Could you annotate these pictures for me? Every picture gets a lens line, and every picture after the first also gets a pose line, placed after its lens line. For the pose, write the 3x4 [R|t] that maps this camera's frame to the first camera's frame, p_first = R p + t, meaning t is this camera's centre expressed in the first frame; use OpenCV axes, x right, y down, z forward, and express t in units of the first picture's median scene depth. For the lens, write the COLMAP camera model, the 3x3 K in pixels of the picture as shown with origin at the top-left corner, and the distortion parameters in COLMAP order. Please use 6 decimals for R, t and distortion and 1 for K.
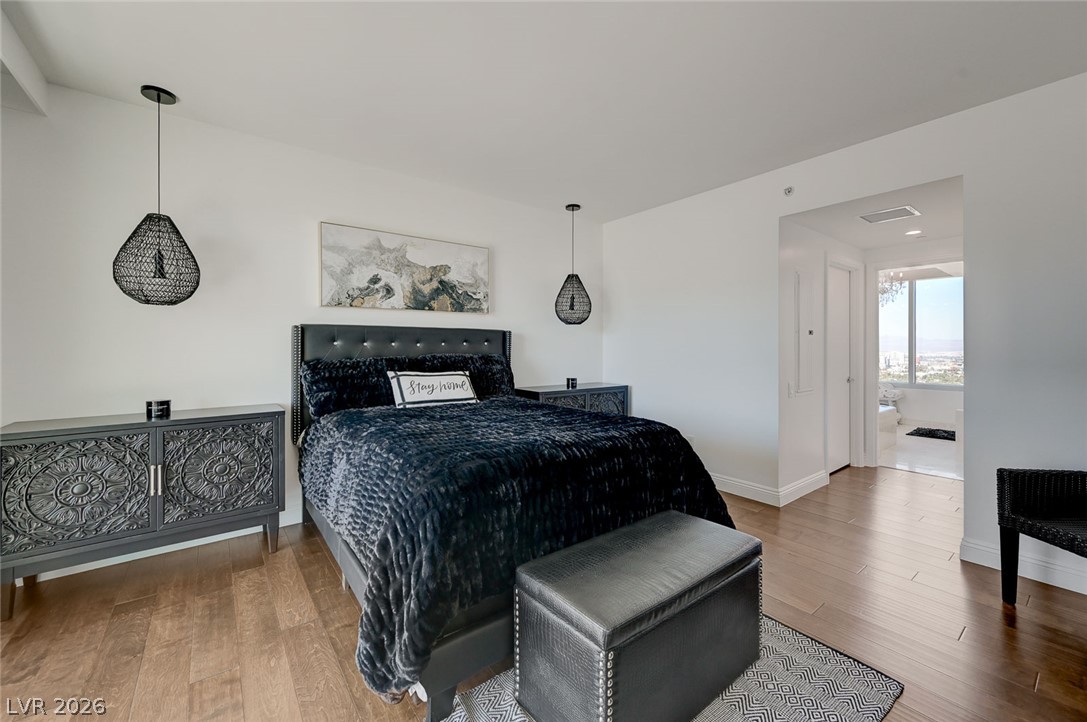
lens RADIAL K [[430.9, 0, 544.1], [0, 430.9, 356.0], [0, 0, 1]] dist [0.001090, 0.000178]
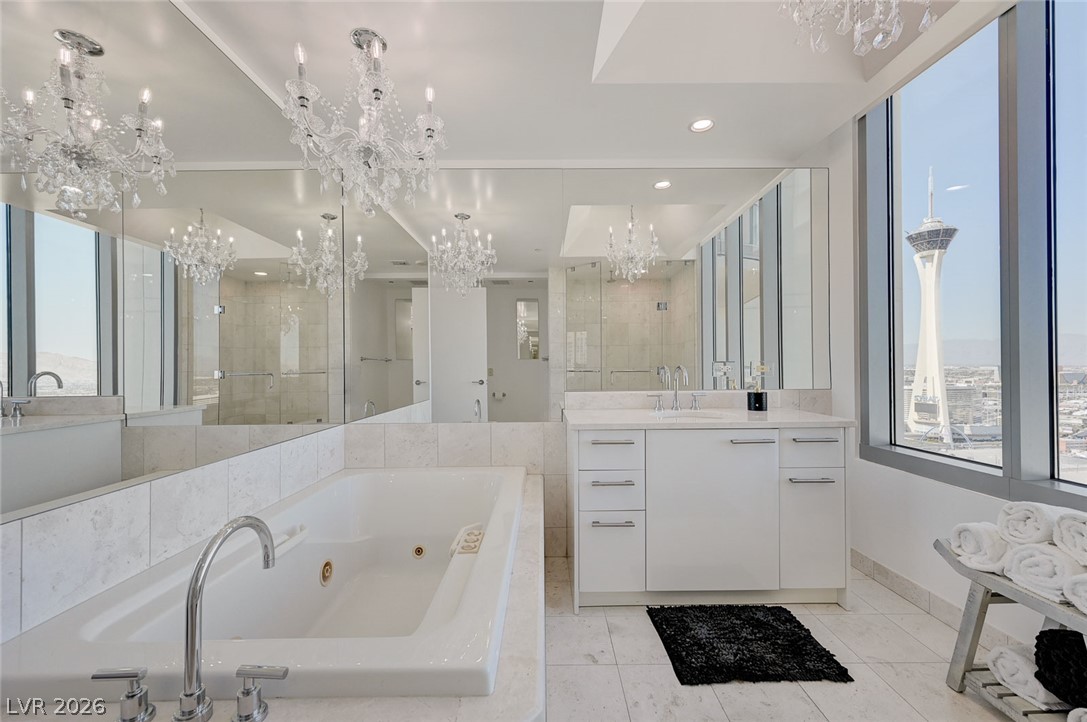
lens RADIAL K [[424.9, 0, 546.1], [0, 424.9, 365.1], [0, 0, 1]] dist [0.002089, 0.000273]
pose [[0.797477, -0.001365, -0.603348, 0.731656], [-0.007640, 0.999894, -0.012361, 0.009490], [0.603301, 0.014468, 0.797382, 0.756301]]
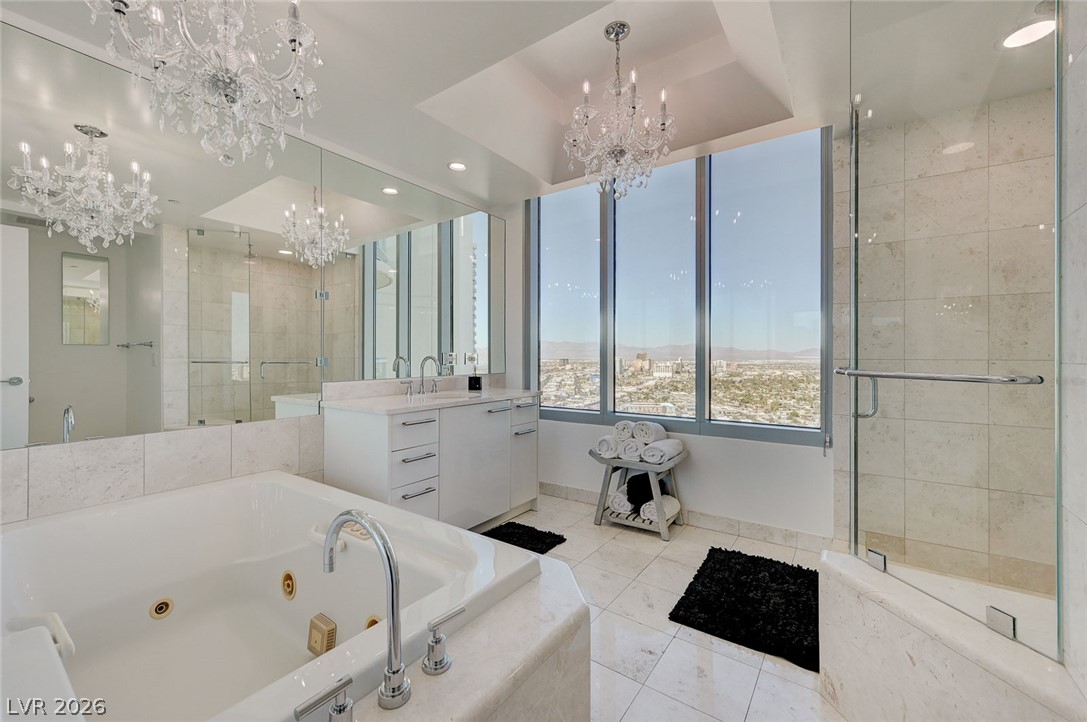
lens RADIAL K [[430.9, 0, 544.1], [0, 430.9, 356.0], [0, 0, 1]] dist [0.001090, 0.000178]
pose [[0.956632, 0.005623, 0.291245, 0.602683], [-0.000285, 0.999831, -0.018365, 0.012154], [-0.291299, 0.017486, 0.956472, 0.671792]]
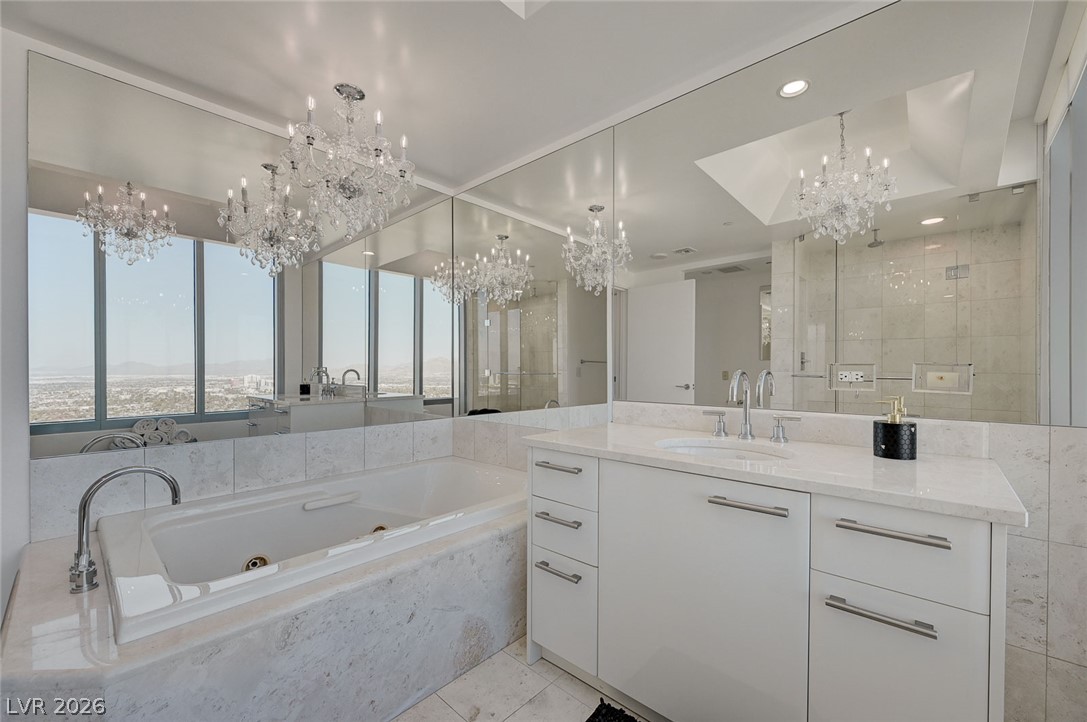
lens RADIAL K [[433.2, 0, 548.6], [0, 433.2, 370.6], [0, 0, 1]] dist [-0.001061, -0.000072]
pose [[0.184790, 0.010642, -0.982720, 0.809648], [-0.019693, 0.999781, 0.007124, 0.005693], [0.982581, 0.018036, 0.184959, 0.945841]]
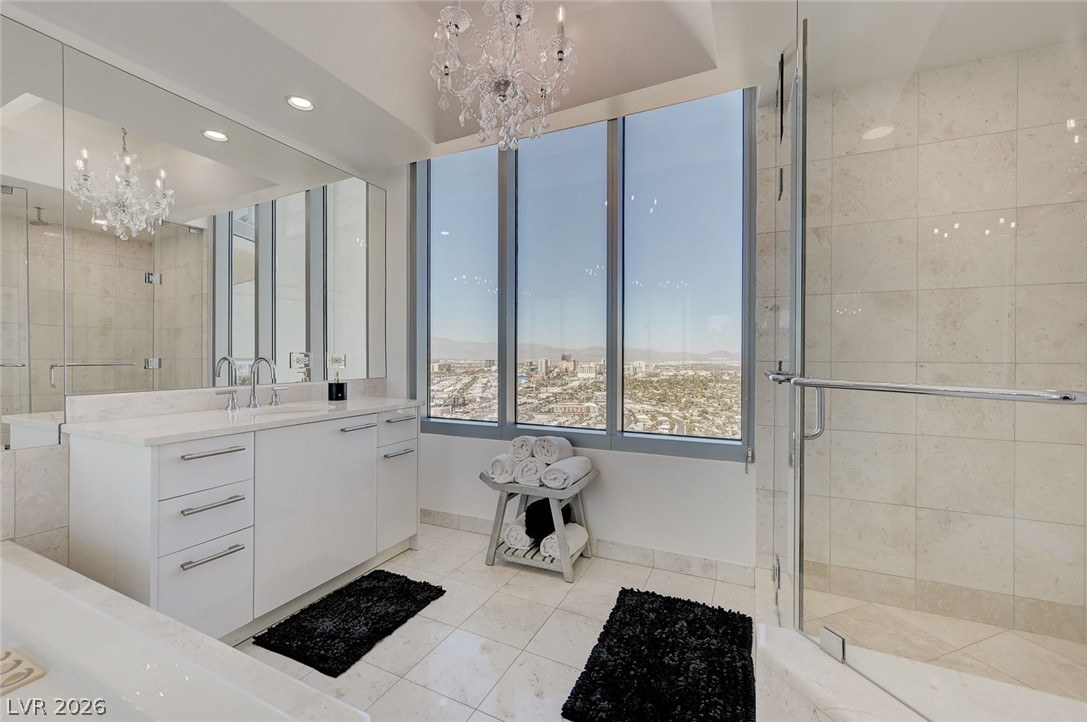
lens RADIAL K [[433.4, 0, 545.6], [0, 433.4, 359.3], [0, 0, 1]] dist [0.000968, -0.000029]
pose [[0.891603, 0.005285, 0.452787, 0.655045], [0.000774, 0.999913, -0.013194, 0.010853], [-0.452818, 0.012115, 0.891521, 0.729102]]
